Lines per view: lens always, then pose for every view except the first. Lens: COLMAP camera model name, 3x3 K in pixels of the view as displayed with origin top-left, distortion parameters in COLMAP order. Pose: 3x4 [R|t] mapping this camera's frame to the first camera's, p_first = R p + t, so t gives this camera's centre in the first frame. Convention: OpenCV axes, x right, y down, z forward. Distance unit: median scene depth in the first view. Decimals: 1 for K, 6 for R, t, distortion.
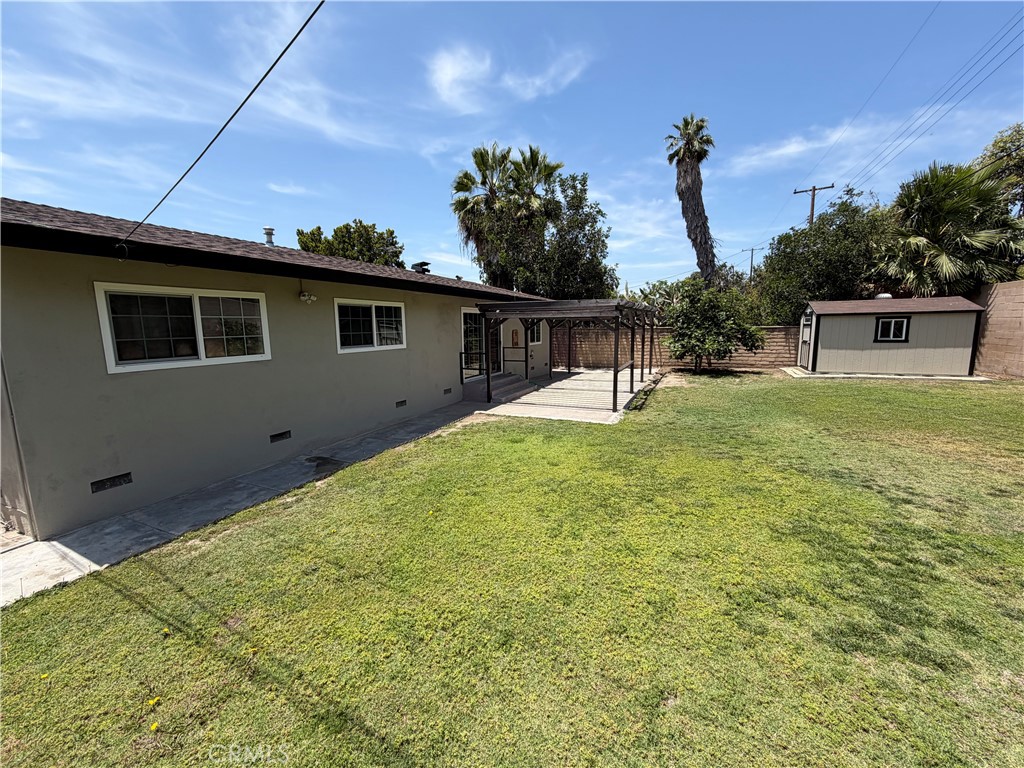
lens RADIAL K [[407.8, 0, 512.0], [0, 407.8, 384.0], [0, 0, 1]] dist [0.000564, 0.000489]
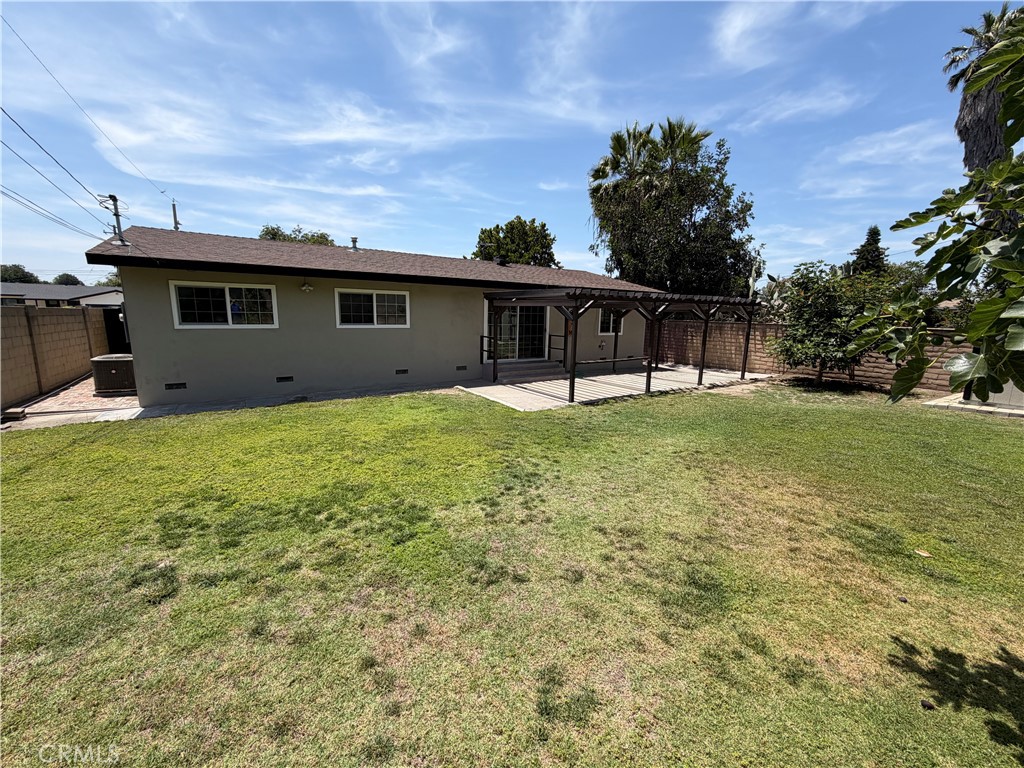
lens RADIAL K [[407.8, 0, 512.0], [0, 407.8, 384.0], [0, 0, 1]] dist [0.000564, 0.000489]
pose [[0.848952, 0.121361, -0.514346, 0.806351], [-0.106492, 0.992595, 0.058435, -0.028679], [0.517629, 0.005165, 0.855590, 0.111208]]
